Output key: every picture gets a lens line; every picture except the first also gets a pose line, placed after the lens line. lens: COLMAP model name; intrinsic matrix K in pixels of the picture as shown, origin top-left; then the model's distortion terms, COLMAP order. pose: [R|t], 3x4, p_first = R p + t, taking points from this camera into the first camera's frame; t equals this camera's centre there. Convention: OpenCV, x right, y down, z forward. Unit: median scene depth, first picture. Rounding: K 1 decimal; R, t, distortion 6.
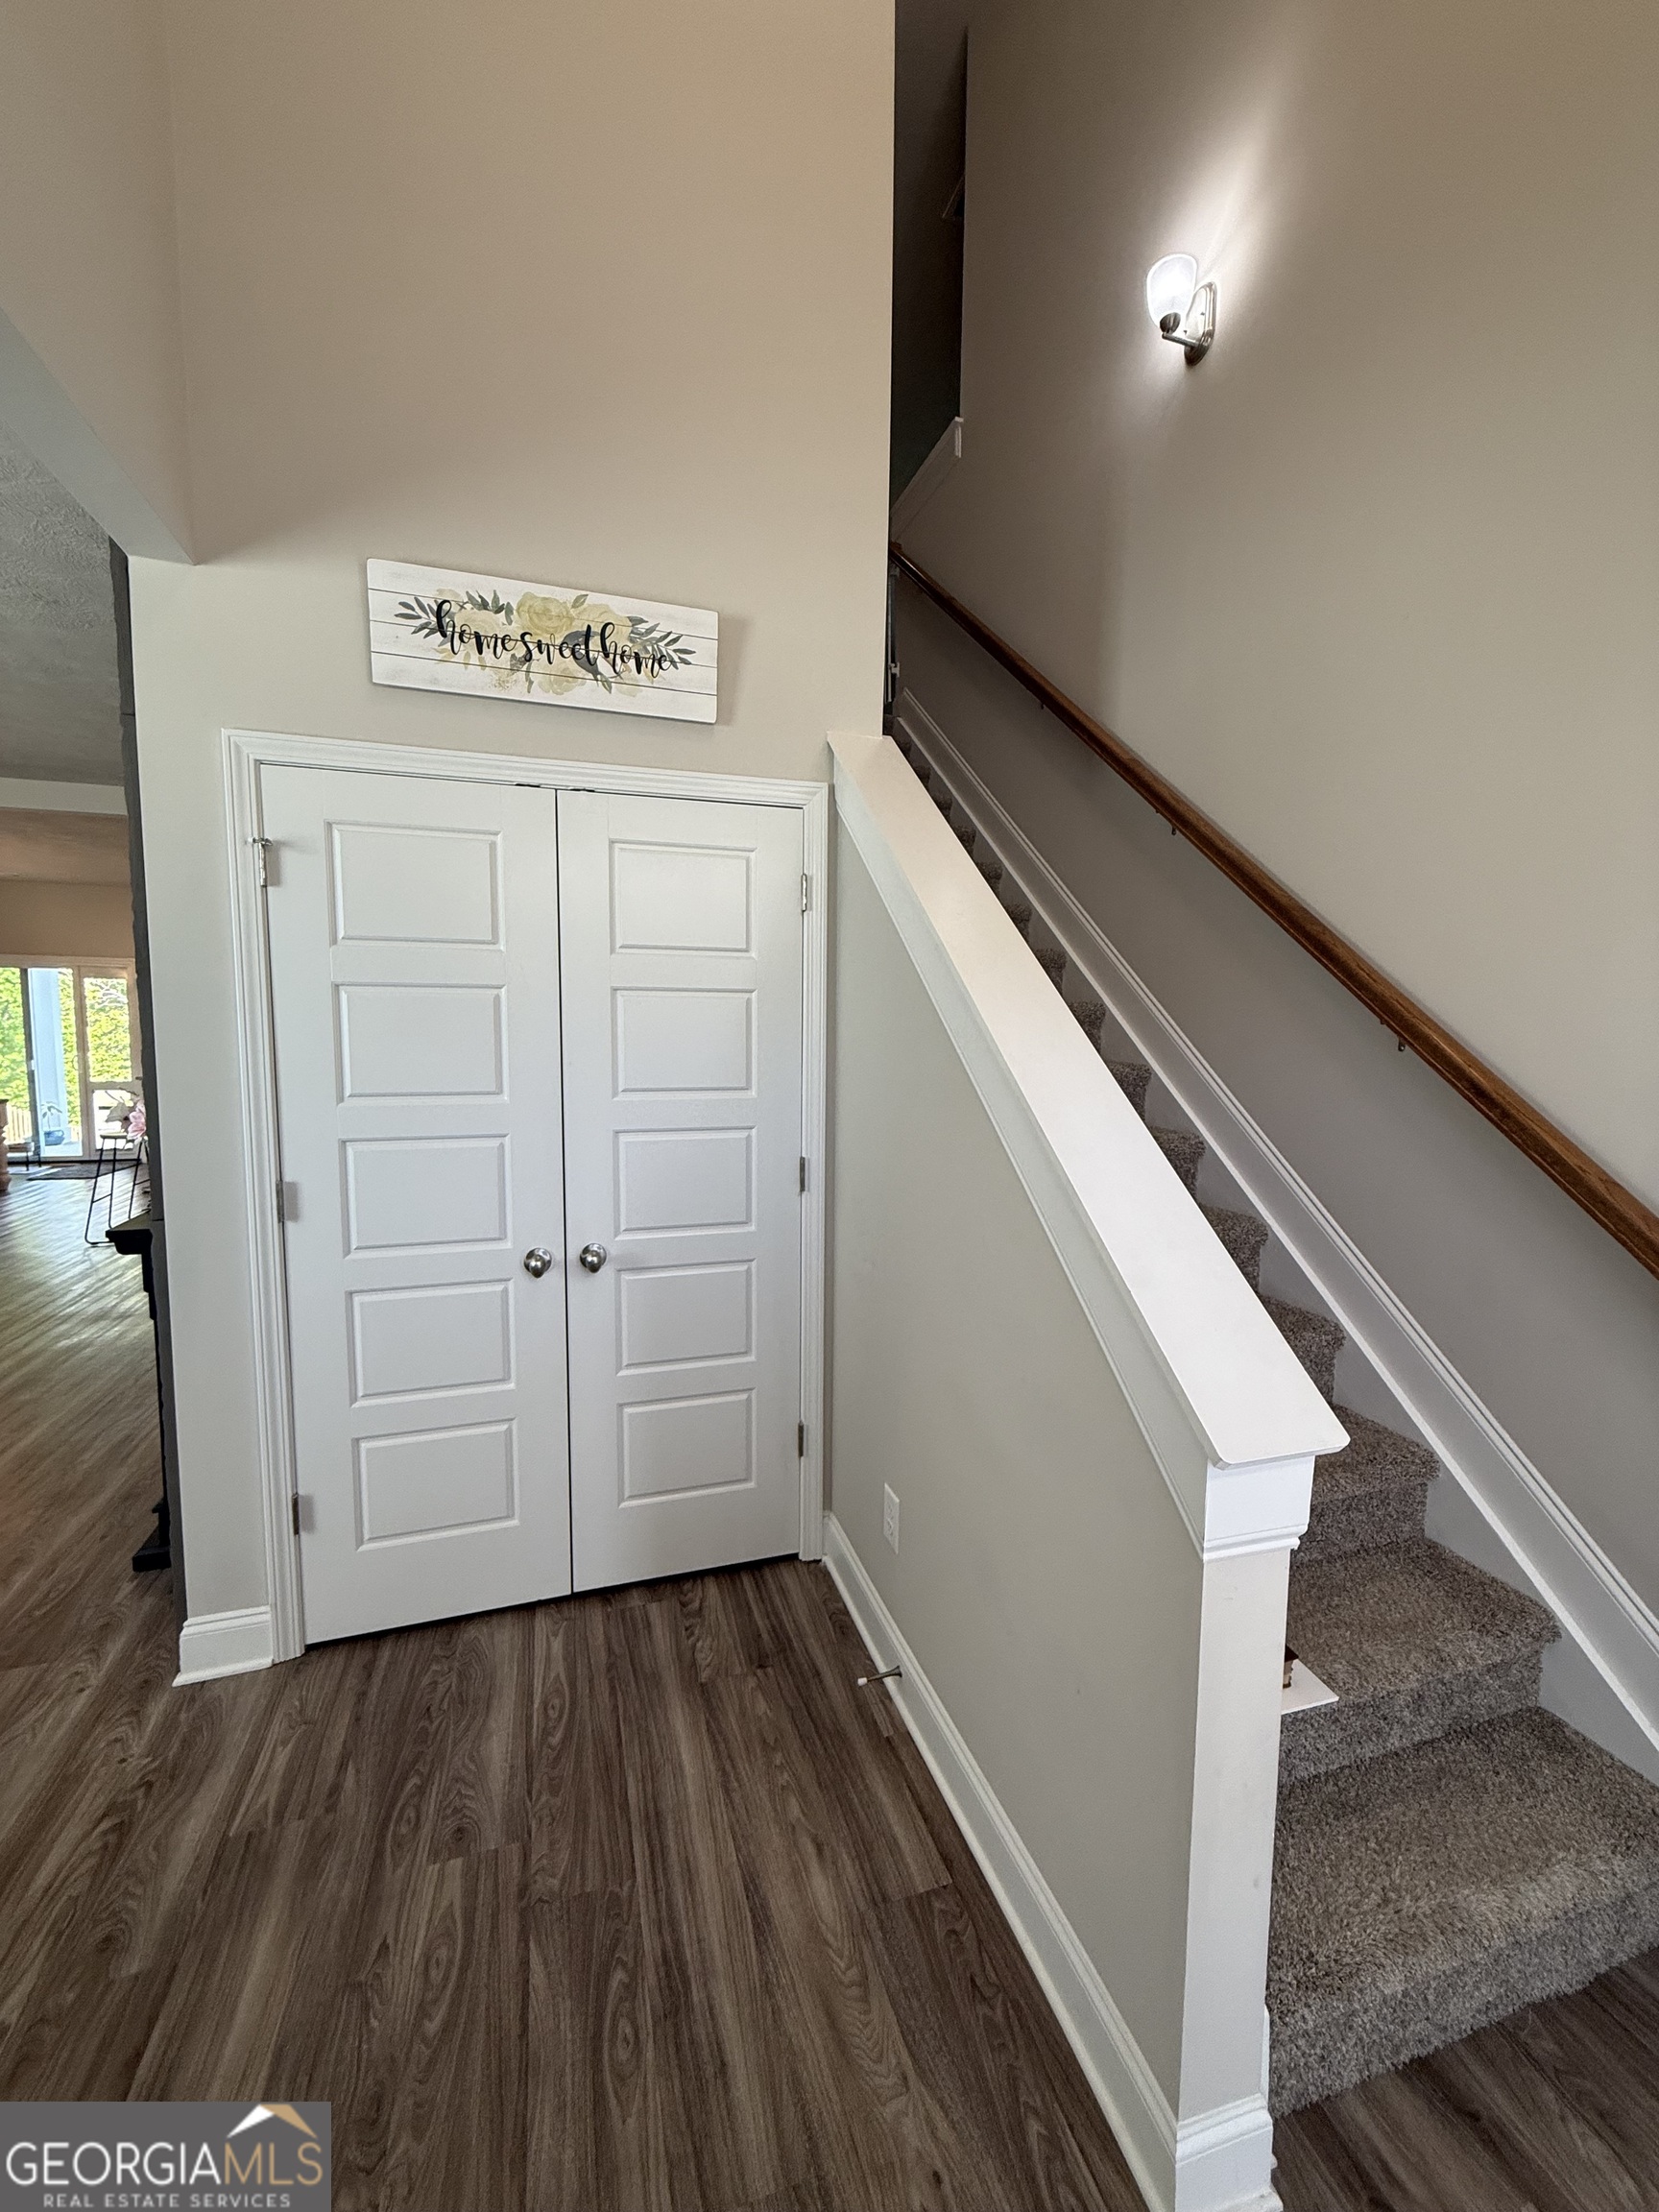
lens RADIAL K [[885.3, 0, 828.6], [0, 885.3, 1101.0], [0, 0, 1]] dist [-0.000802, 0.000615]
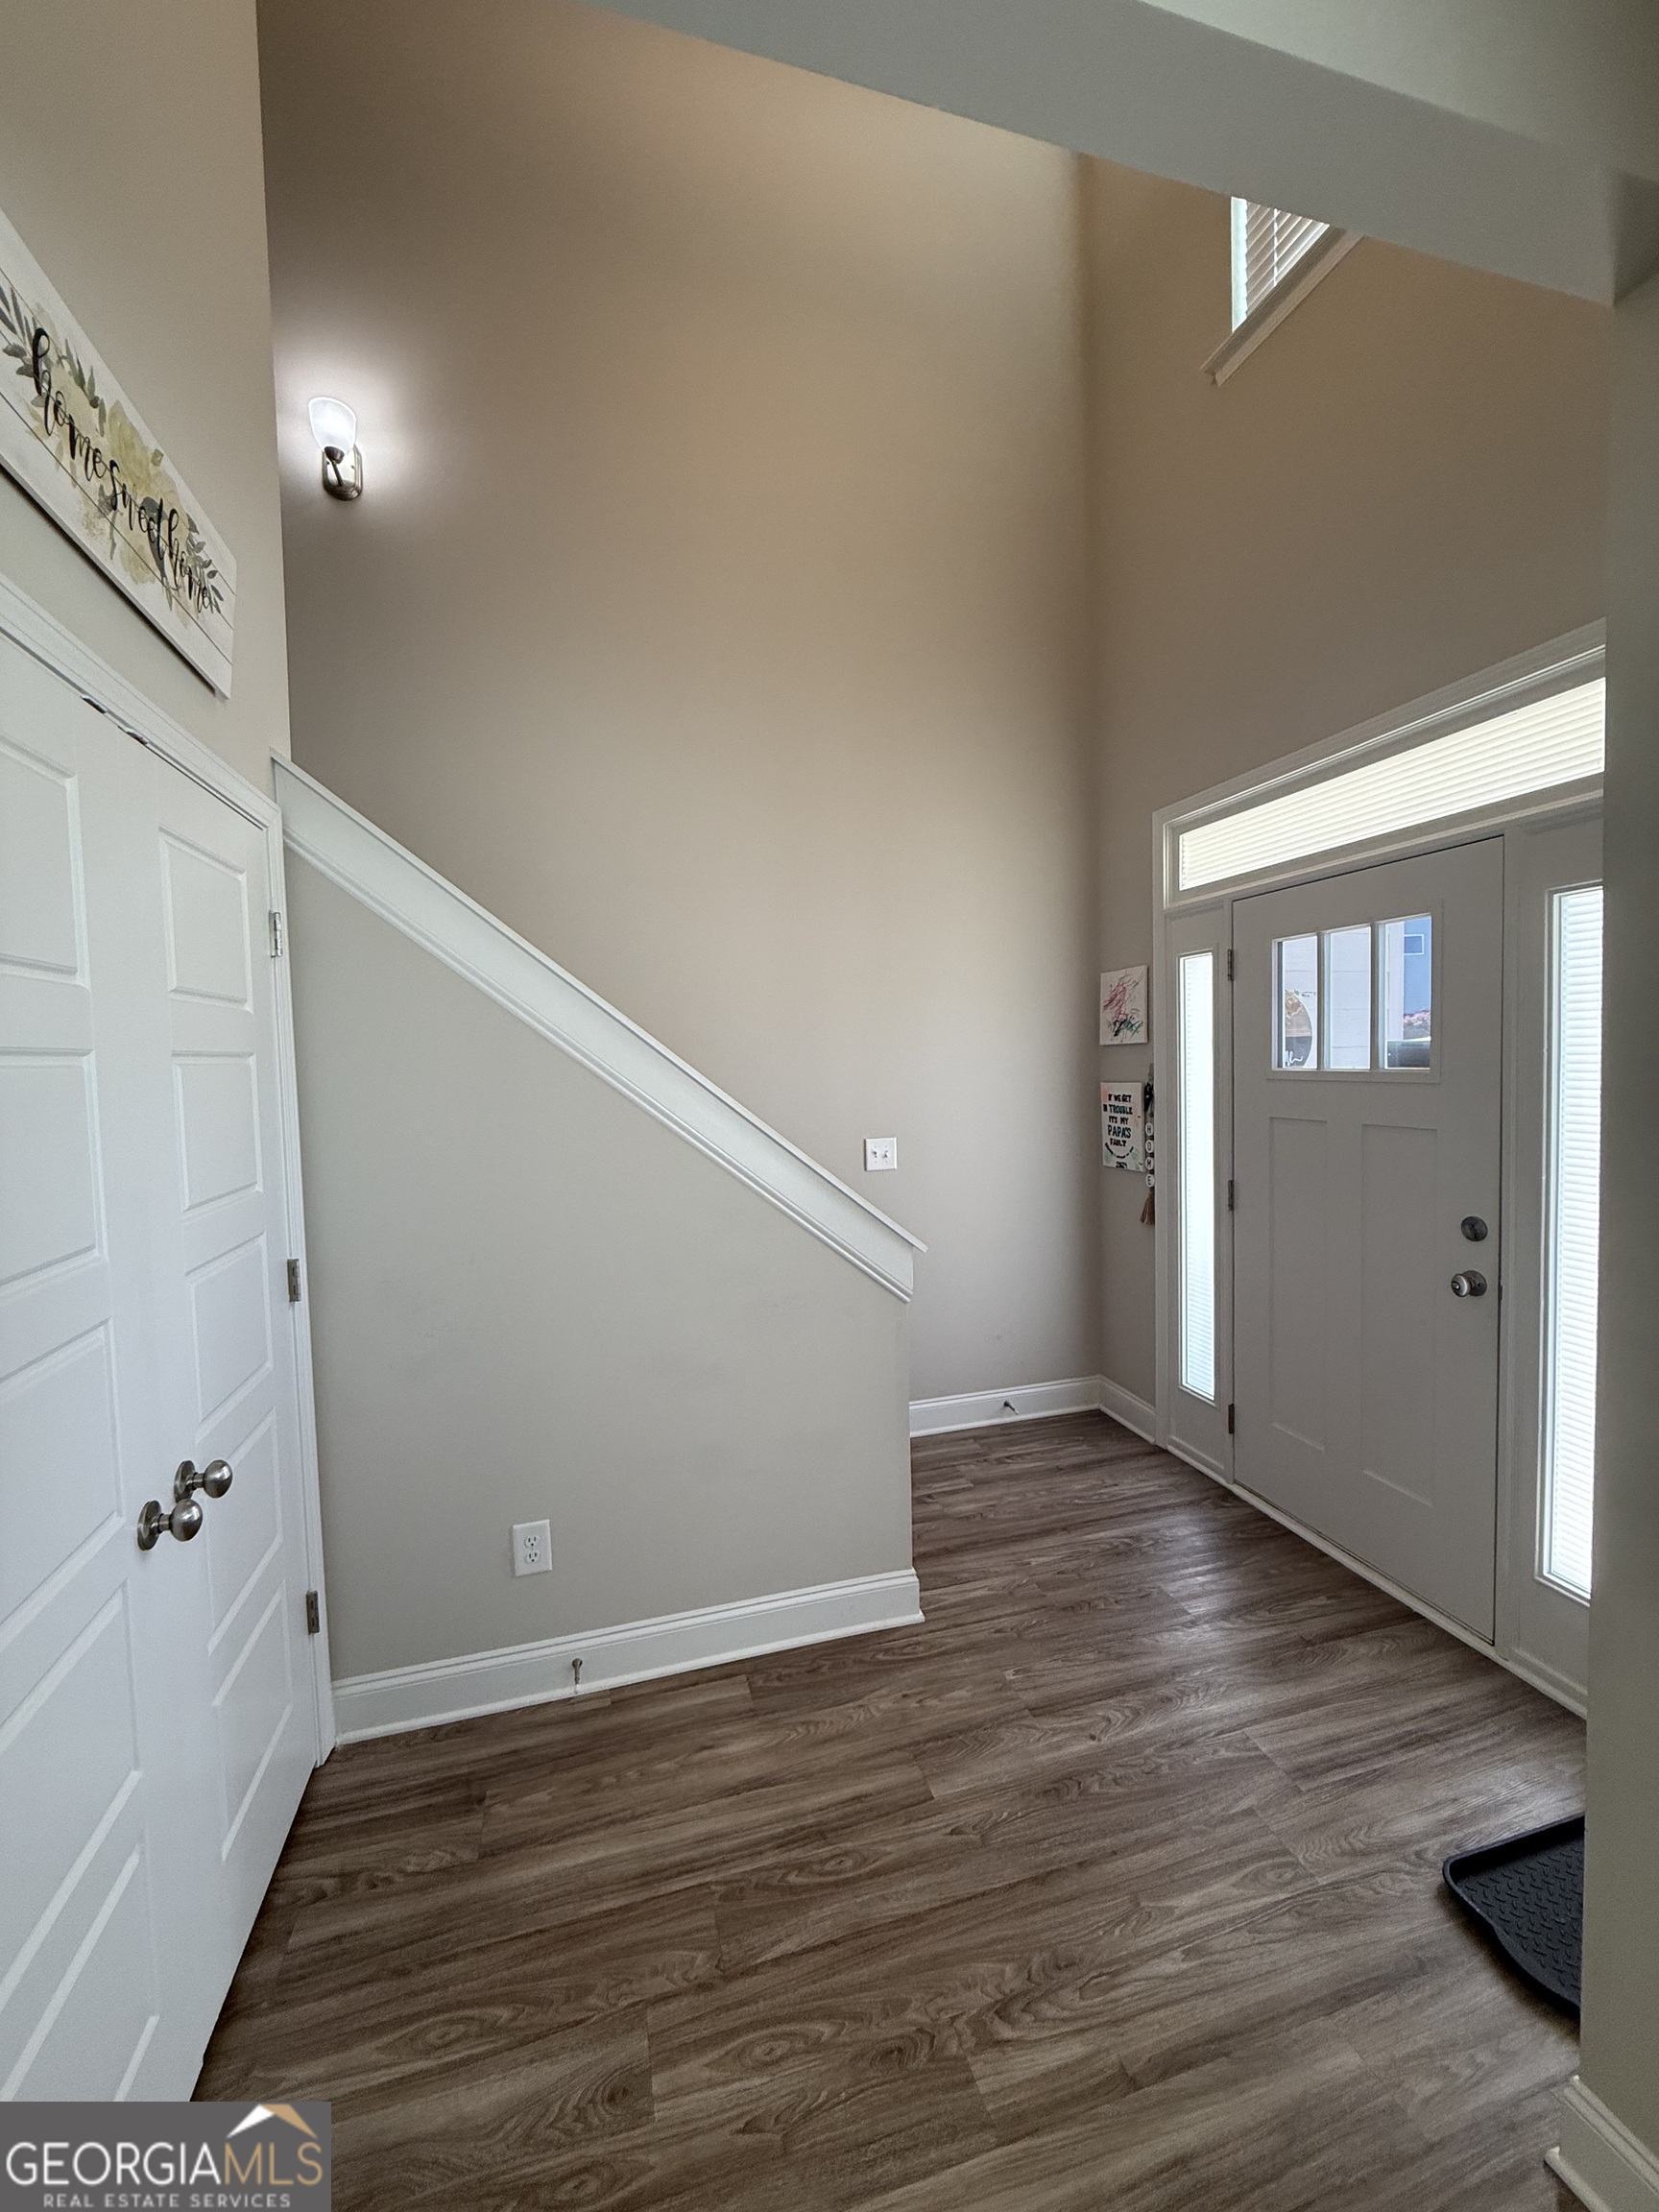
lens RADIAL K [[885.3, 0, 823.8], [0, 885.3, 1109.7], [0, 0, 1]] dist [-0.000802, 0.000615]
pose [[0.027930, -0.073312, 0.996918, -1.209043], [0.115475, 0.990867, 0.069632, -0.112690], [-0.992918, 0.113174, 0.036141, 0.707509]]
